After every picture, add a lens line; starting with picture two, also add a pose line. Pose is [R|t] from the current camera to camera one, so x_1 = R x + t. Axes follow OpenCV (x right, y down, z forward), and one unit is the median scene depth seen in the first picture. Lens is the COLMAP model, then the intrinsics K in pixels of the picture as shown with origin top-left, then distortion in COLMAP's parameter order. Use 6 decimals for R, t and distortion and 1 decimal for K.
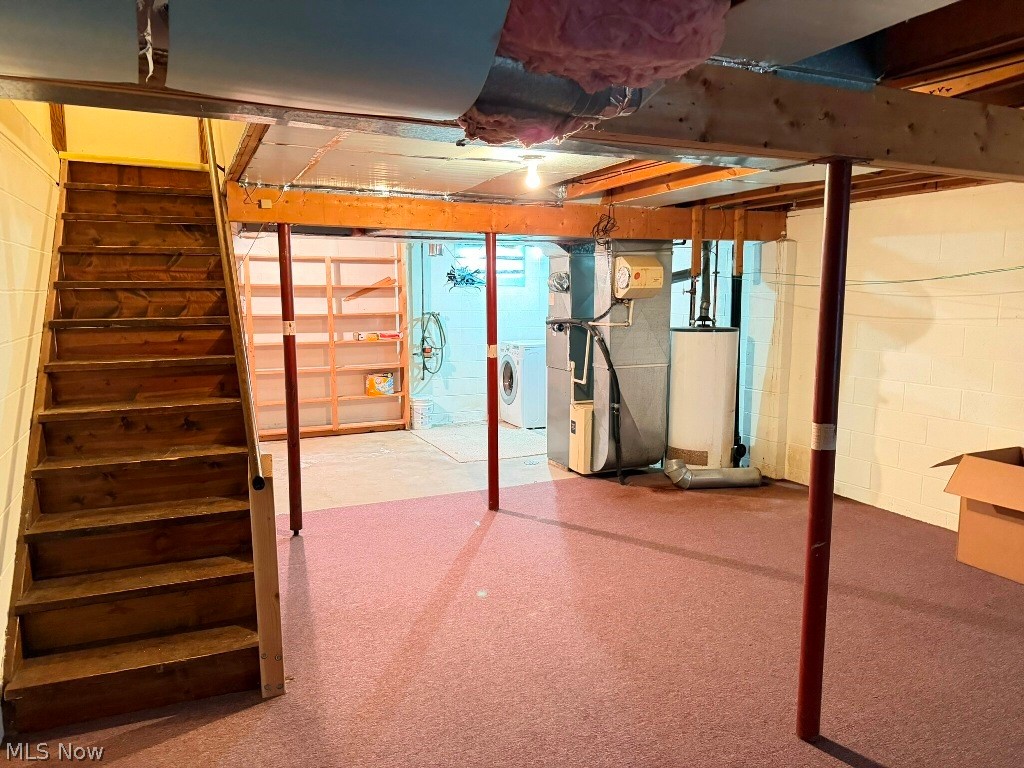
lens RADIAL K [[721.2, 0, 511.1], [0, 721.2, 383.5], [0, 0, 1]] dist [0.042596, -0.057349]
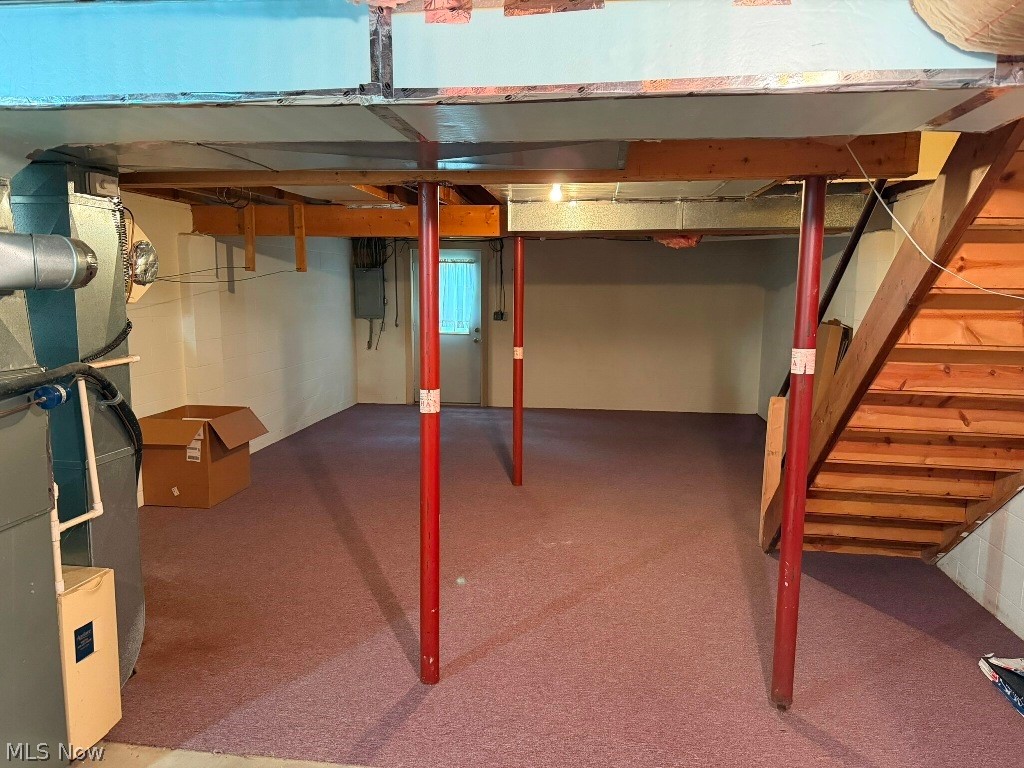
lens RADIAL K [[721.2, 0, 510.4], [0, 721.2, 385.2], [0, 0, 1]] dist [0.042596, -0.057349]
pose [[-0.849426, -0.073507, 0.522564, -0.451723], [0.069217, 0.966176, 0.248421, -0.234139], [-0.523149, 0.247186, -0.815607, 1.730050]]
